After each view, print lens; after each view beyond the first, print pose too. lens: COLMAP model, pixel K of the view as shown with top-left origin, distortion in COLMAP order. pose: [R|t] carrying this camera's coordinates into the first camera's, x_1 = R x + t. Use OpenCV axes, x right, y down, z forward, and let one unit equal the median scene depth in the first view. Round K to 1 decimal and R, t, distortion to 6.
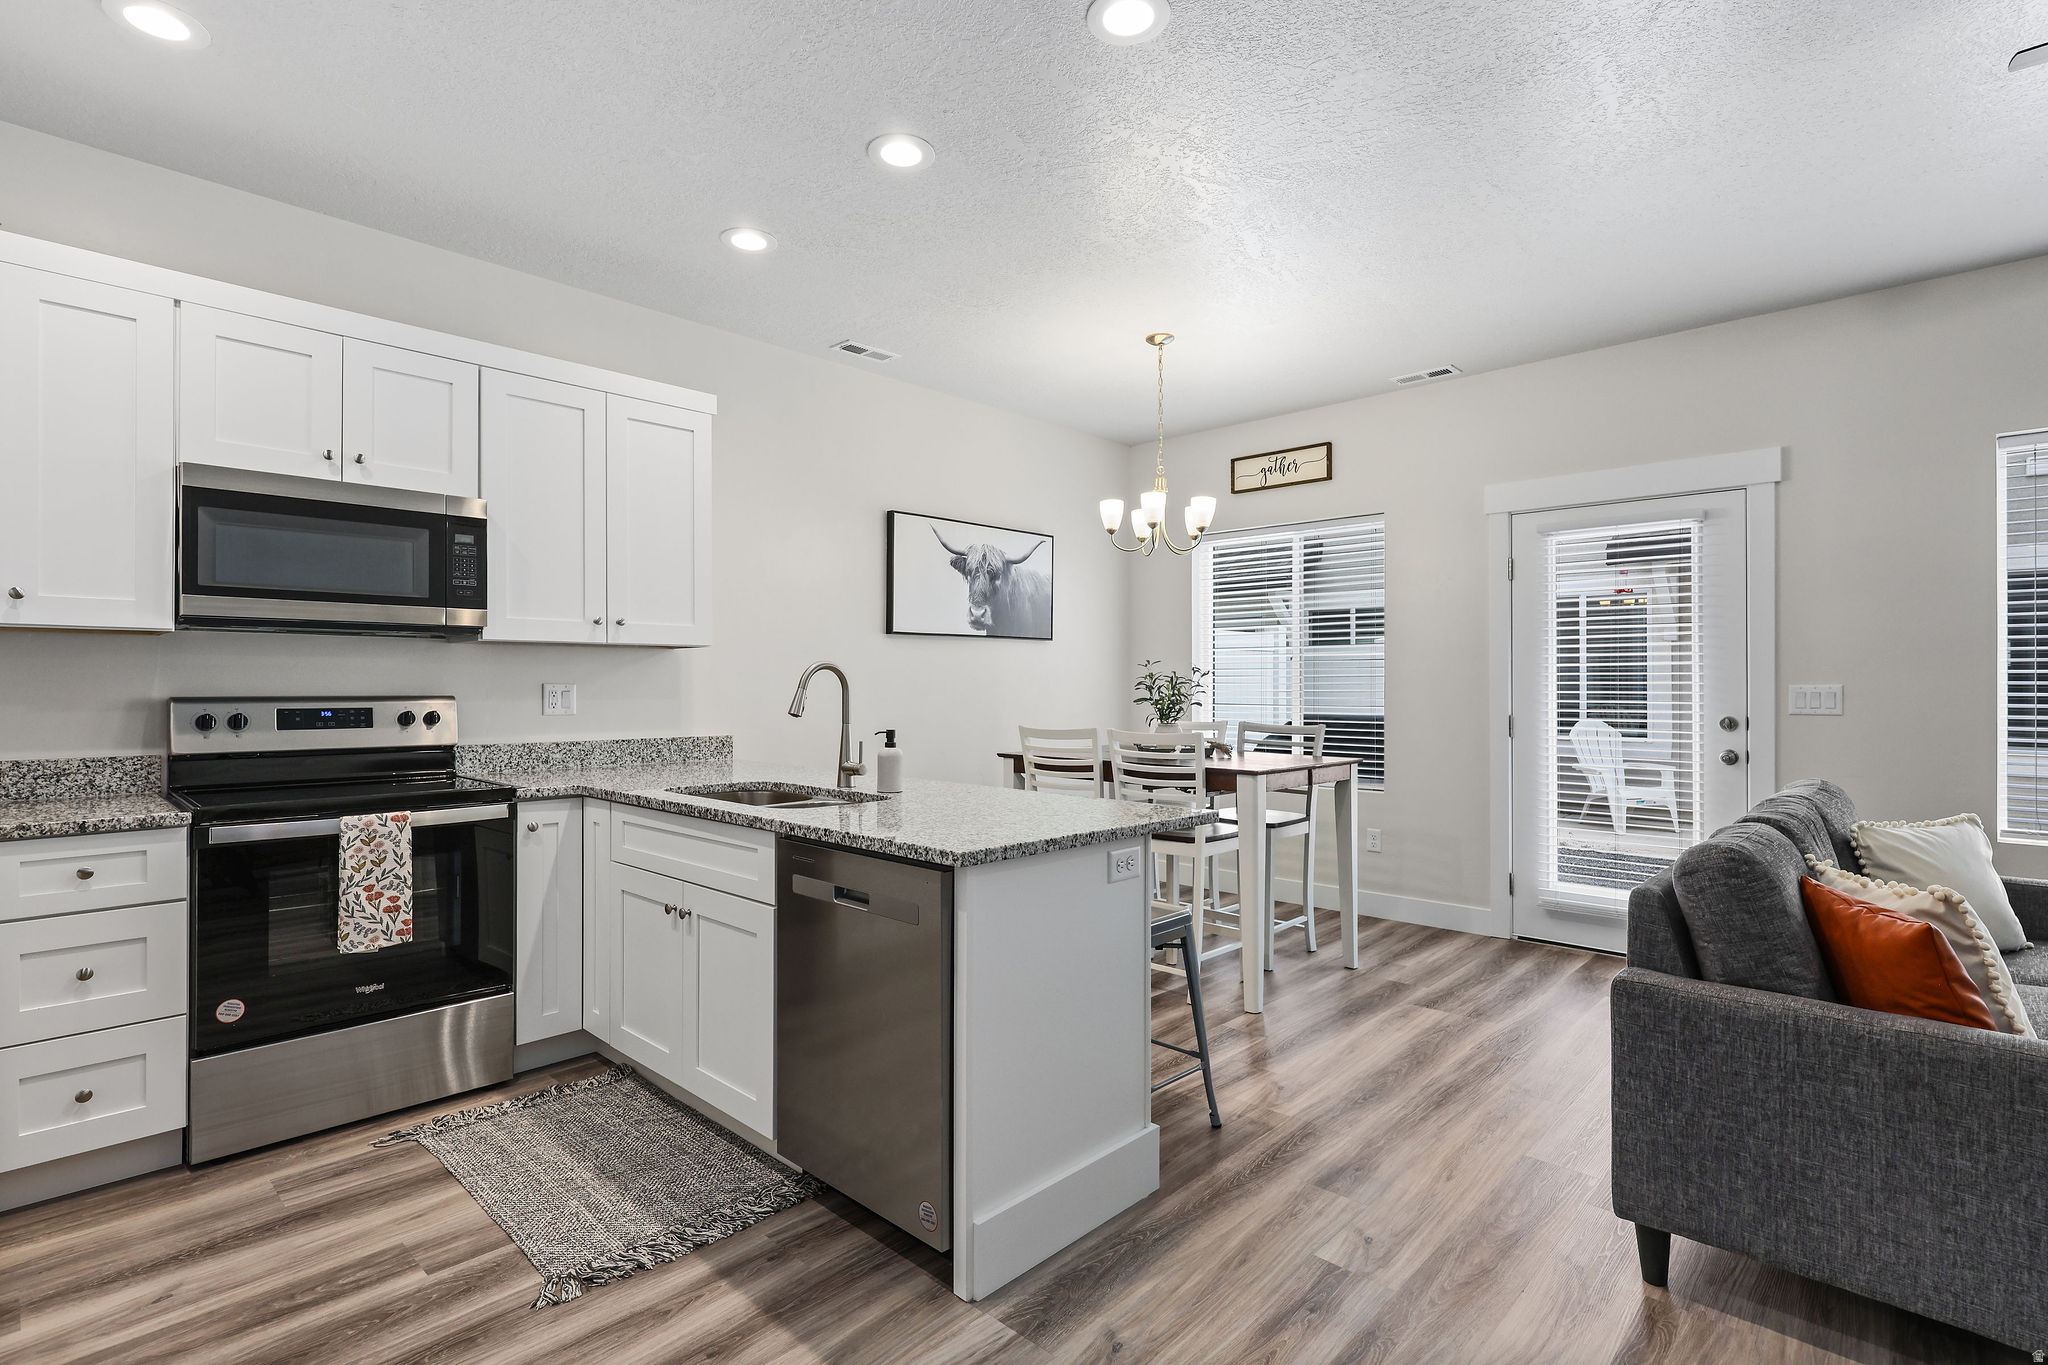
lens RADIAL K [[978.1, 0, 1016.2], [0, 978.1, 681.6], [0, 0, 1]] dist [-0.000791, 0.000253]
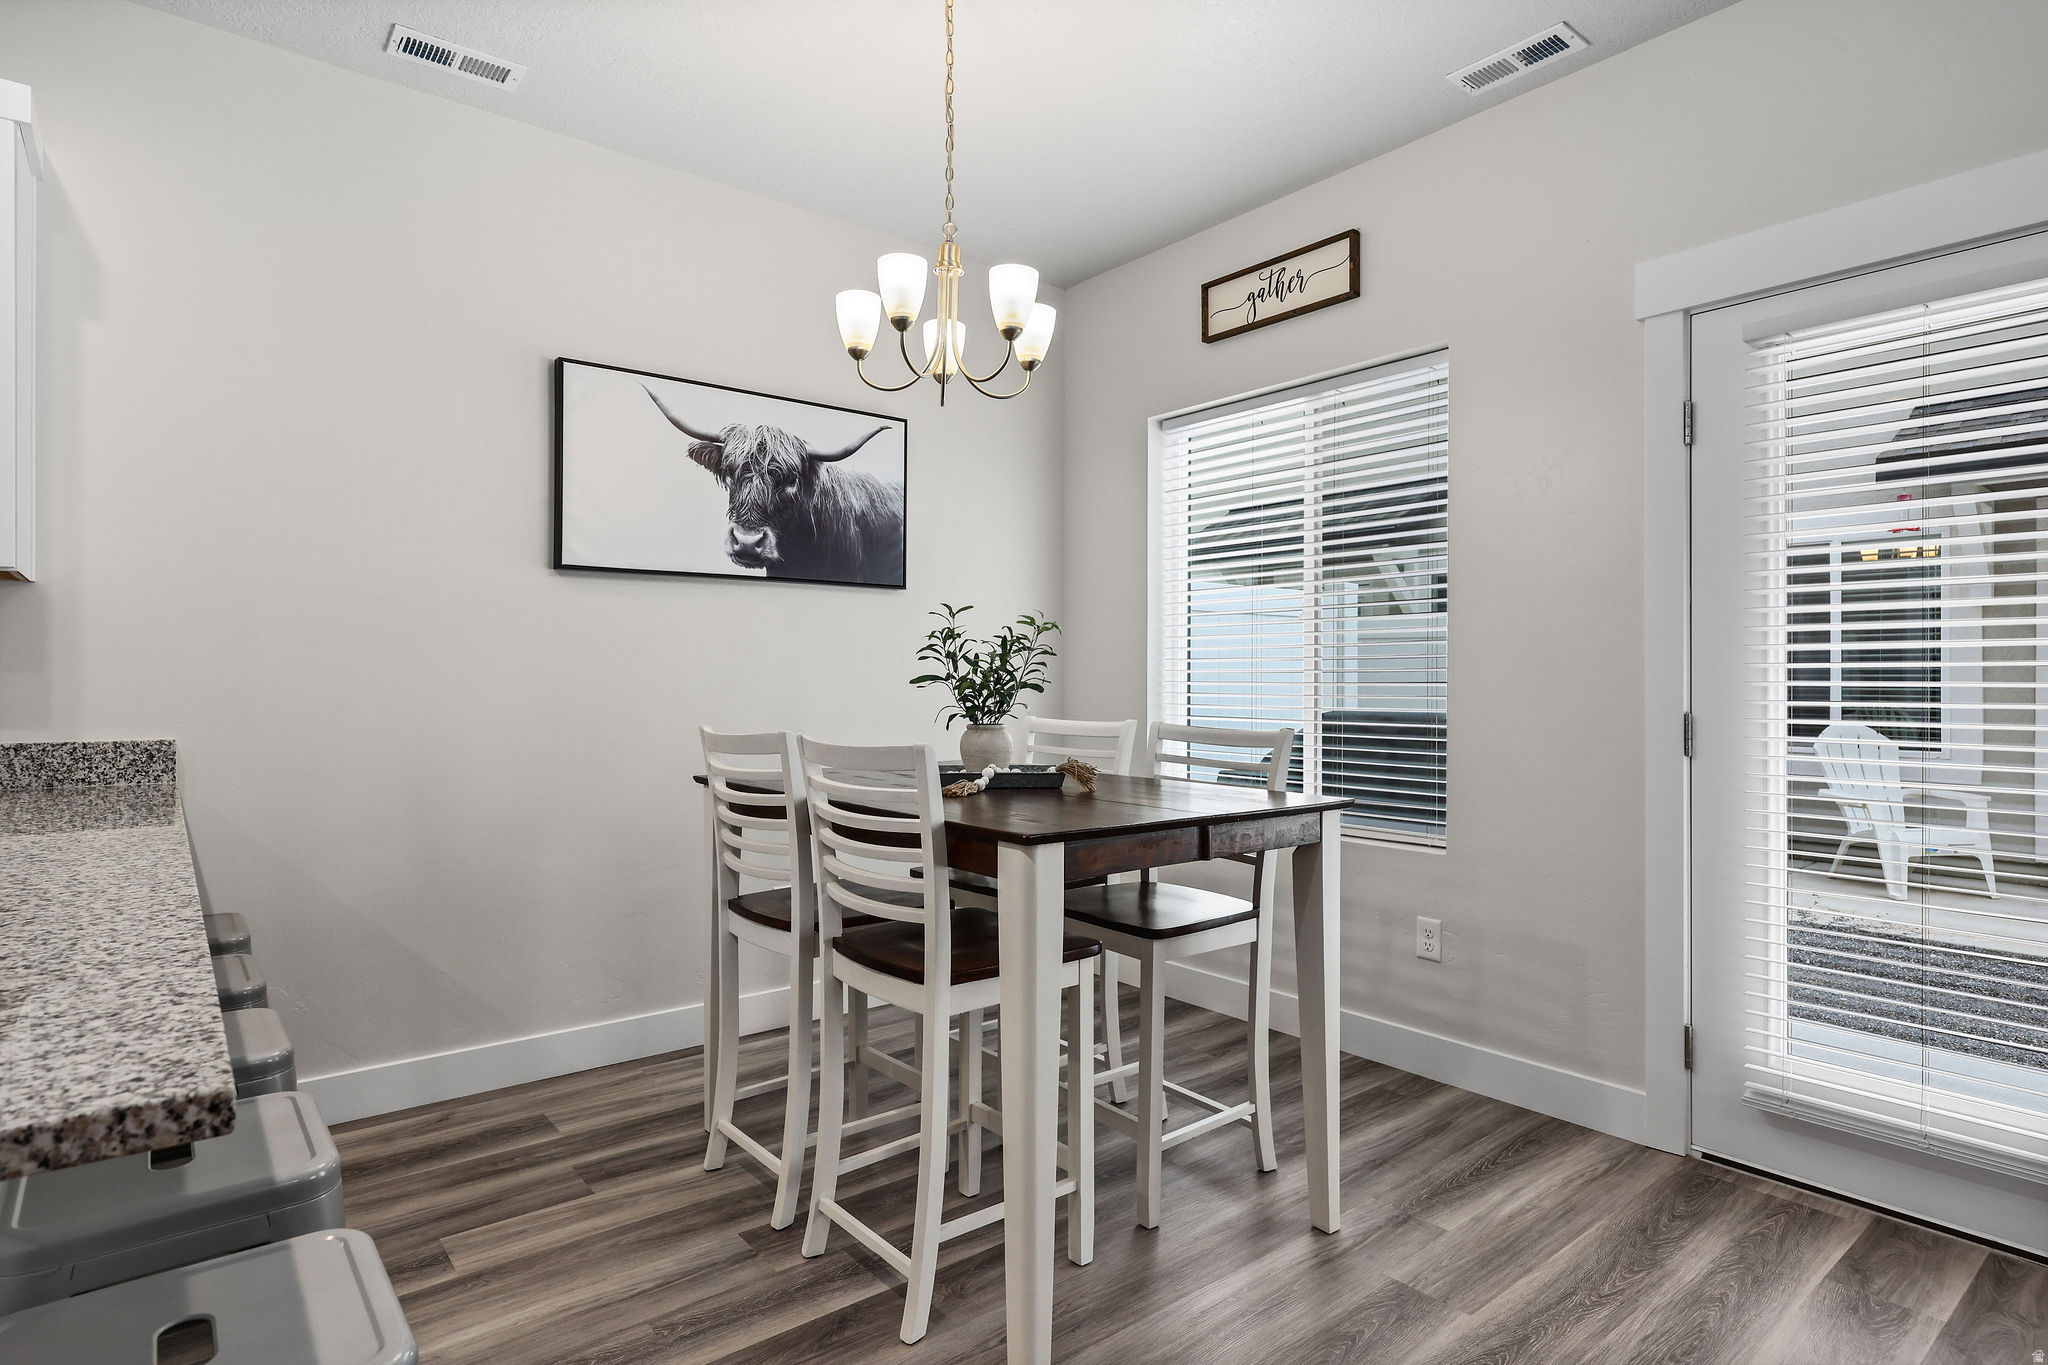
lens RADIAL K [[1073.0, 0, 1014.9], [0, 1073.0, 678.6], [0, 0, 1]] dist [-0.004962, 0.005154]
pose [[0.992112, 0.001910, -0.125342, 0.312451], [-0.001864, 0.999998, 0.000489, 0.022951], [0.125343, -0.000251, 0.992113, 0.552499]]
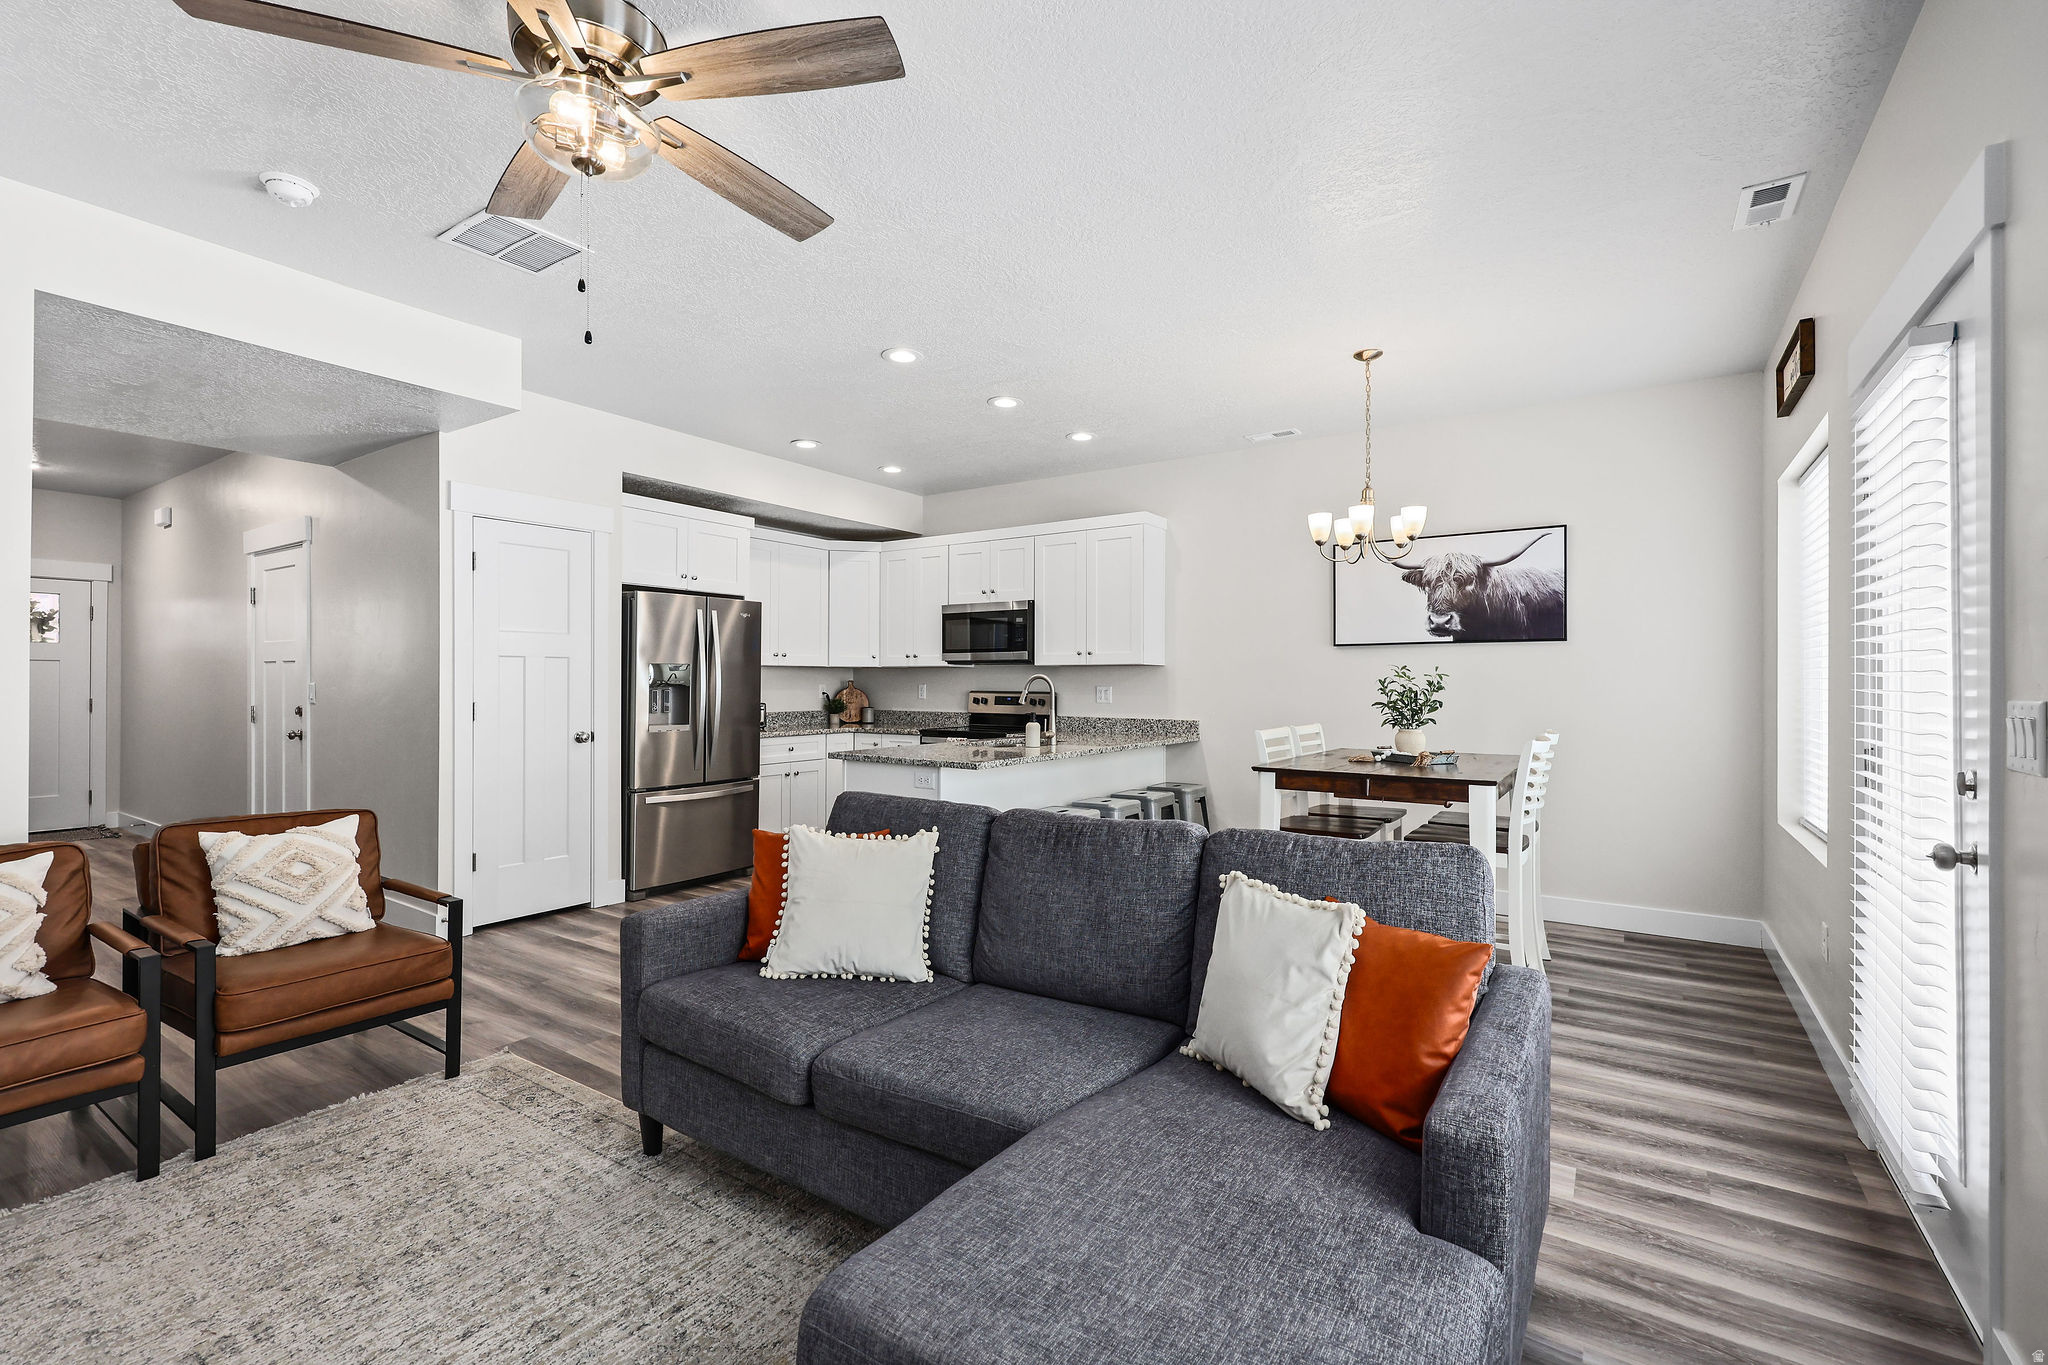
lens RADIAL K [[899.2, 0, 1022.1], [0, 899.2, 681.8], [0, 0, 1]] dist [0.005273, 0.000072]
pose [[0.171175, -0.001664, -0.985239, 1.267161], [-0.000532, 0.999998, -0.001782, -0.003181], [0.985240, 0.000829, 0.171174, 0.591640]]
